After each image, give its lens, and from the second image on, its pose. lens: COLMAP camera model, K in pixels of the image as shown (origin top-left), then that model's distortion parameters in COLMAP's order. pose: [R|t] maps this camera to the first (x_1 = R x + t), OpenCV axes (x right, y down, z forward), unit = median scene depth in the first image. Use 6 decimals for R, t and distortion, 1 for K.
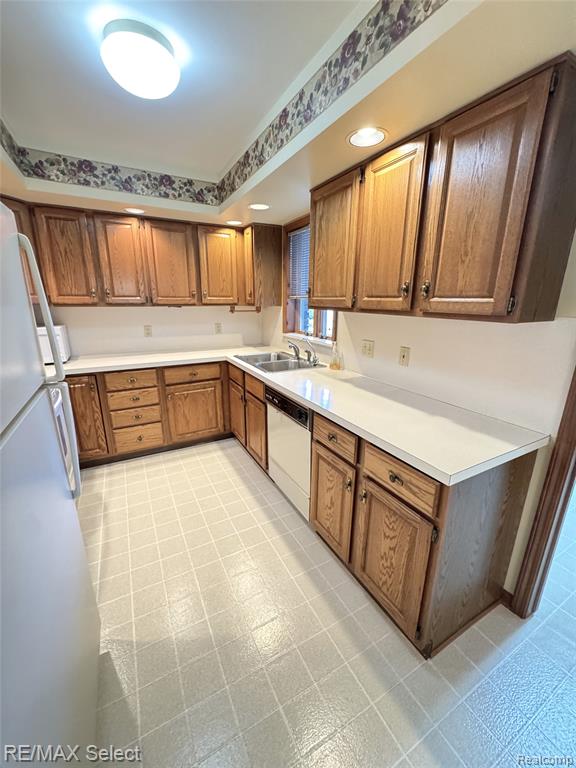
lens RADIAL K [[307.5, 0, 288.0], [0, 307.5, 384.0], [0, 0, 1]] dist [-0.000950, -0.000142]
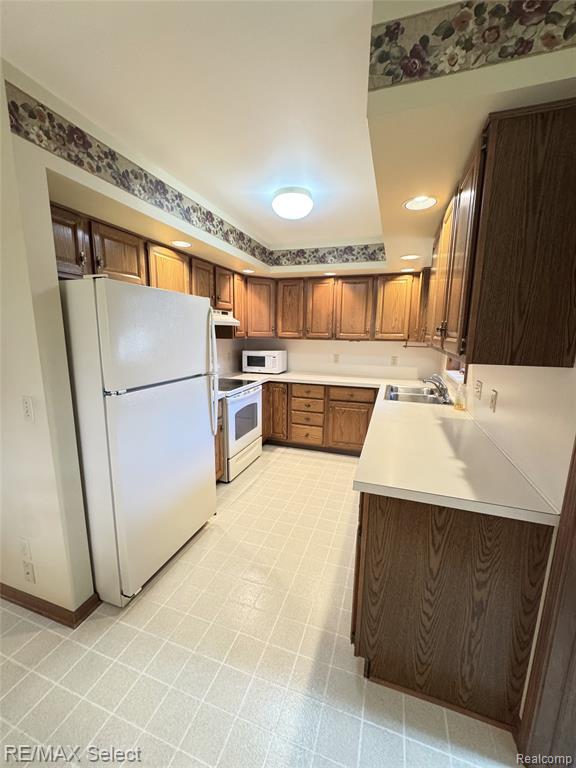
lens RADIAL K [[307.5, 0, 288.0], [0, 307.5, 384.0], [0, 0, 1]] dist [-0.000950, -0.000142]
pose [[0.677932, 0.129349, -0.723655, 0.427542], [-0.203961, 0.978847, -0.016111, -0.004673], [0.706263, 0.158519, 0.689974, -0.029913]]
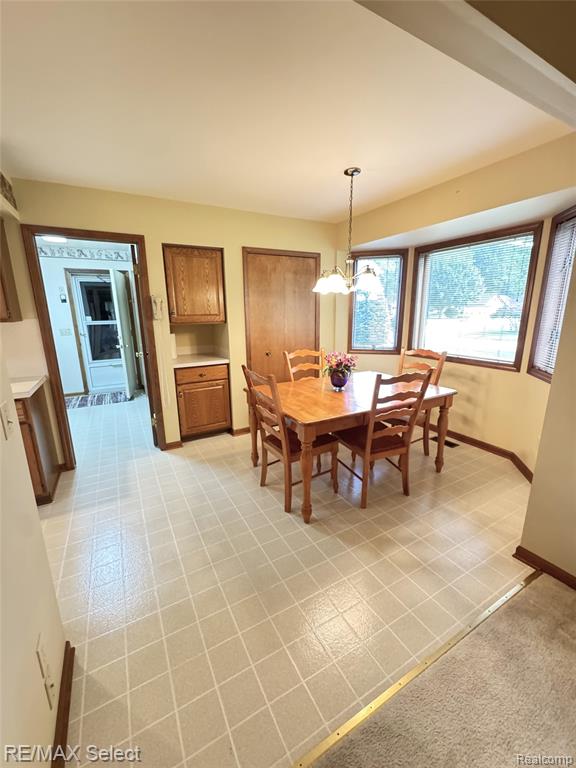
lens RADIAL K [[307.5, 0, 288.0], [0, 307.5, 384.0], [0, 0, 1]] dist [-0.000950, -0.000142]
pose [[-0.016335, -0.238621, 0.970975, -0.579620], [0.276939, 0.932033, 0.233710, 0.091215], [-0.960749, 0.272718, 0.050858, -0.320548]]
